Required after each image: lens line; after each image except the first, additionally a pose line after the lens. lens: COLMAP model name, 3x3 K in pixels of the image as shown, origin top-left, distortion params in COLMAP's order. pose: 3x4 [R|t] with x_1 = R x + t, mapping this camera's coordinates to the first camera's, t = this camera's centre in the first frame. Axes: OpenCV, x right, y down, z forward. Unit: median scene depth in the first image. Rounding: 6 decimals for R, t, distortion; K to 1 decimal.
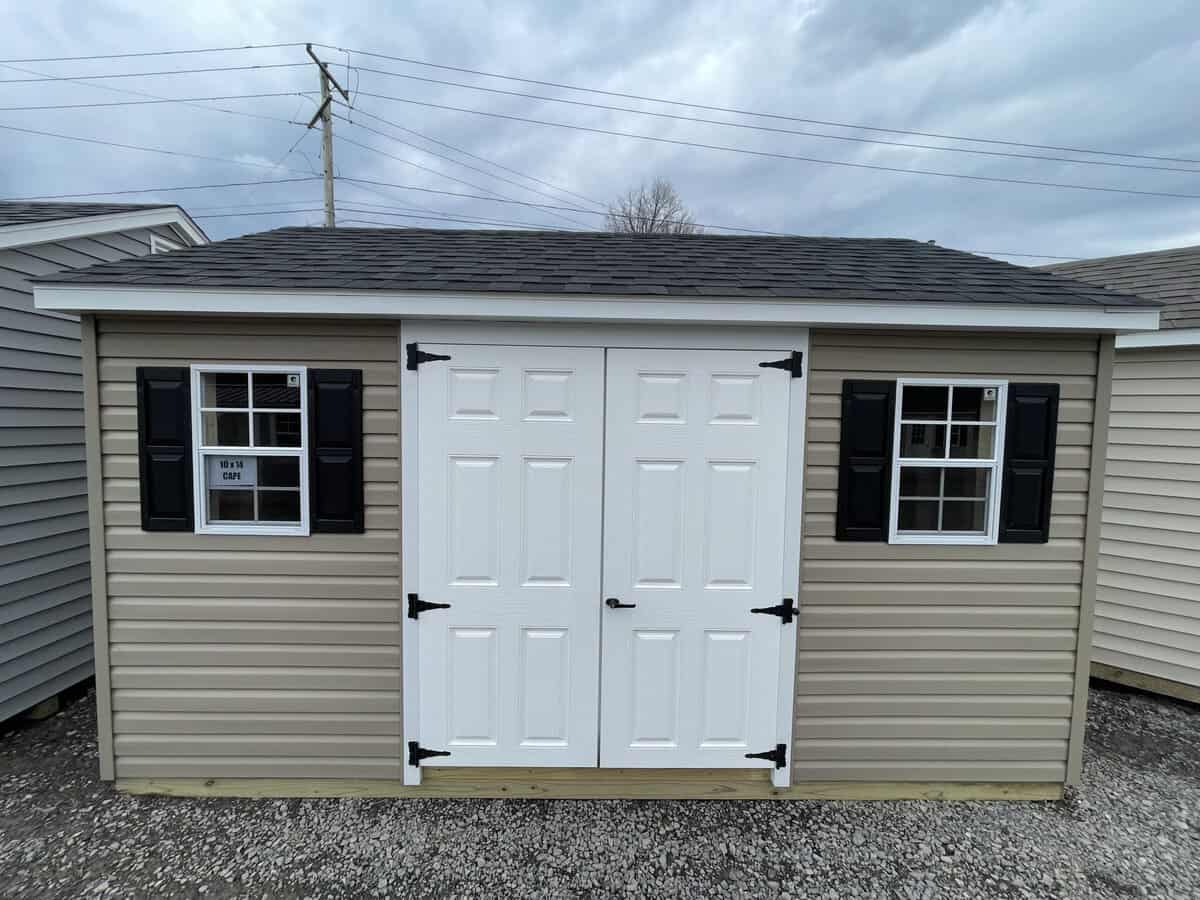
lens RADIAL K [[475.8, 0, 608.6], [0, 475.8, 448.3], [0, 0, 1]] dist [-0.000884, 0.000168]
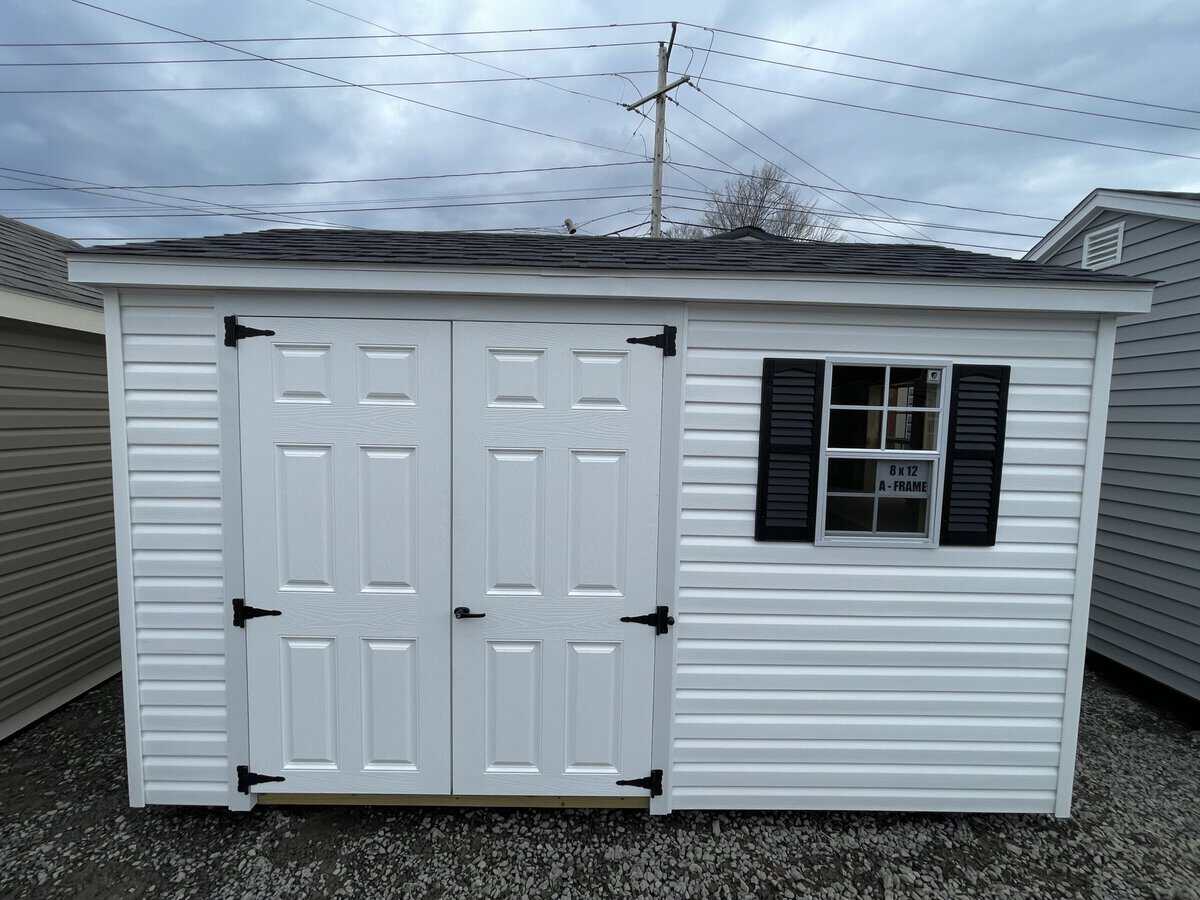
lens RADIAL K [[538.6, 0, 597.6], [0, 538.6, 445.3], [0, 0, 1]] dist [0.002219, 0.000345]
pose [[0.999983, 0.002863, -0.005000, 0.234702], [-0.002803, 0.999925, 0.011931, 0.004460], [0.005034, -0.011916, 0.999916, 0.000915]]
